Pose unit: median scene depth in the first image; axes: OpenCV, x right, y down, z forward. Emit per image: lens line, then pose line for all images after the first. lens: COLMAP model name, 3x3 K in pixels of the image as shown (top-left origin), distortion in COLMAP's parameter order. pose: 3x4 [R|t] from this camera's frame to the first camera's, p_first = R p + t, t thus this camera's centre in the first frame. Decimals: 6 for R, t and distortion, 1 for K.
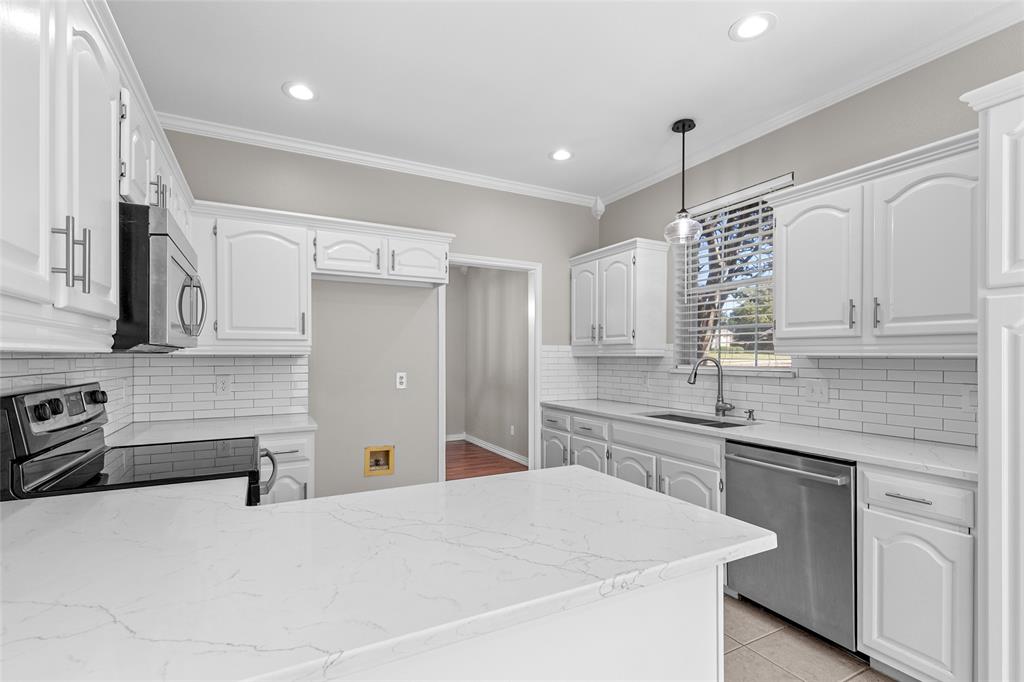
lens RADIAL K [[468.7, 0, 509.7], [0, 468.7, 358.1], [0, 0, 1]] dist [0.001536, 0.000068]
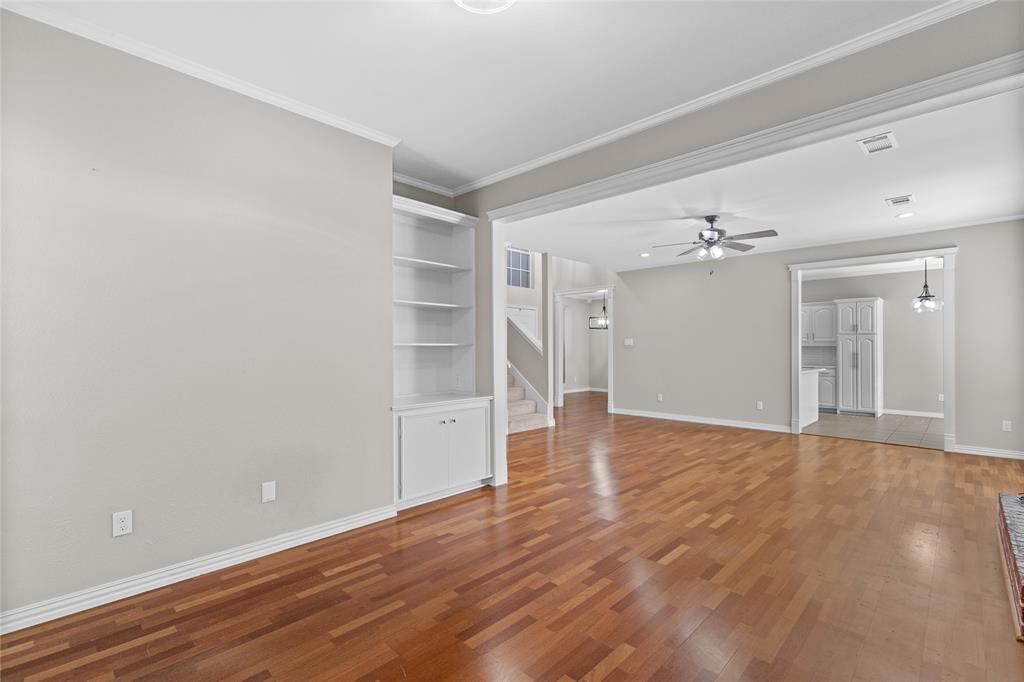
lens RADIAL K [[462.6, 0, 512.6], [0, 462.6, 344.9], [0, 0, 1]] dist [0.006946, -0.001279]
pose [[0.949045, 0.004343, 0.315110, -2.376053], [-0.001078, 0.999944, -0.010534, 0.025882], [-0.315138, 0.009658, 0.948997, -1.635302]]
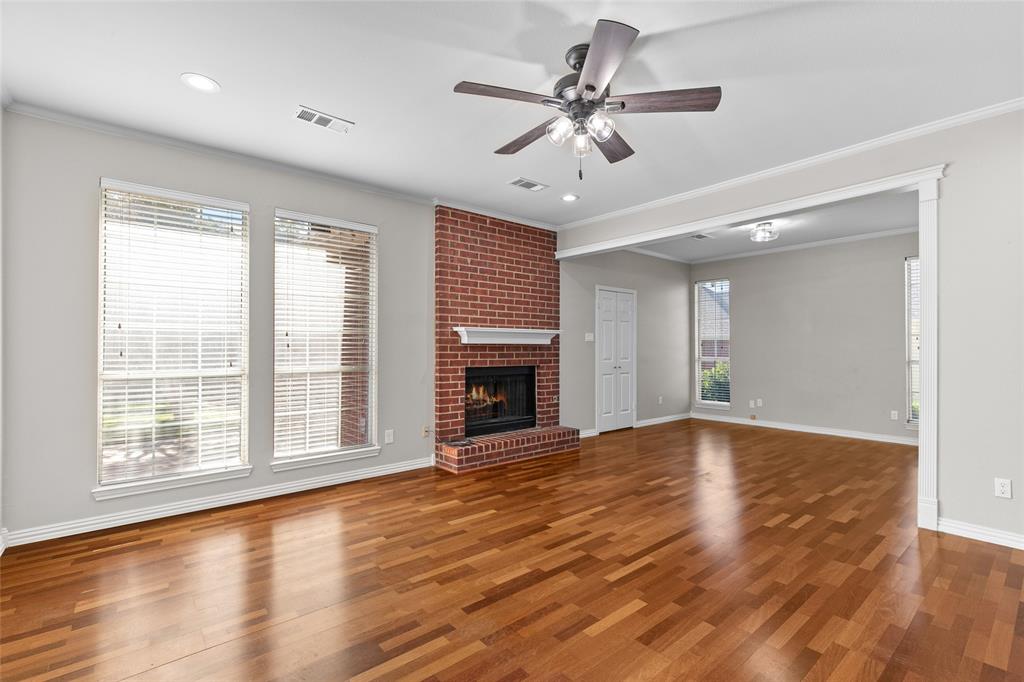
lens RADIAL K [[461.0, 0, 512.0], [0, 461.0, 341.0], [0, 0, 1]] dist [0.005643, 0.000111]
pose [[-0.976235, -0.003329, -0.216690, -0.804040], [-0.001526, 0.999963, -0.008487, 0.015087], [0.216710, -0.007954, -0.976204, 0.551399]]
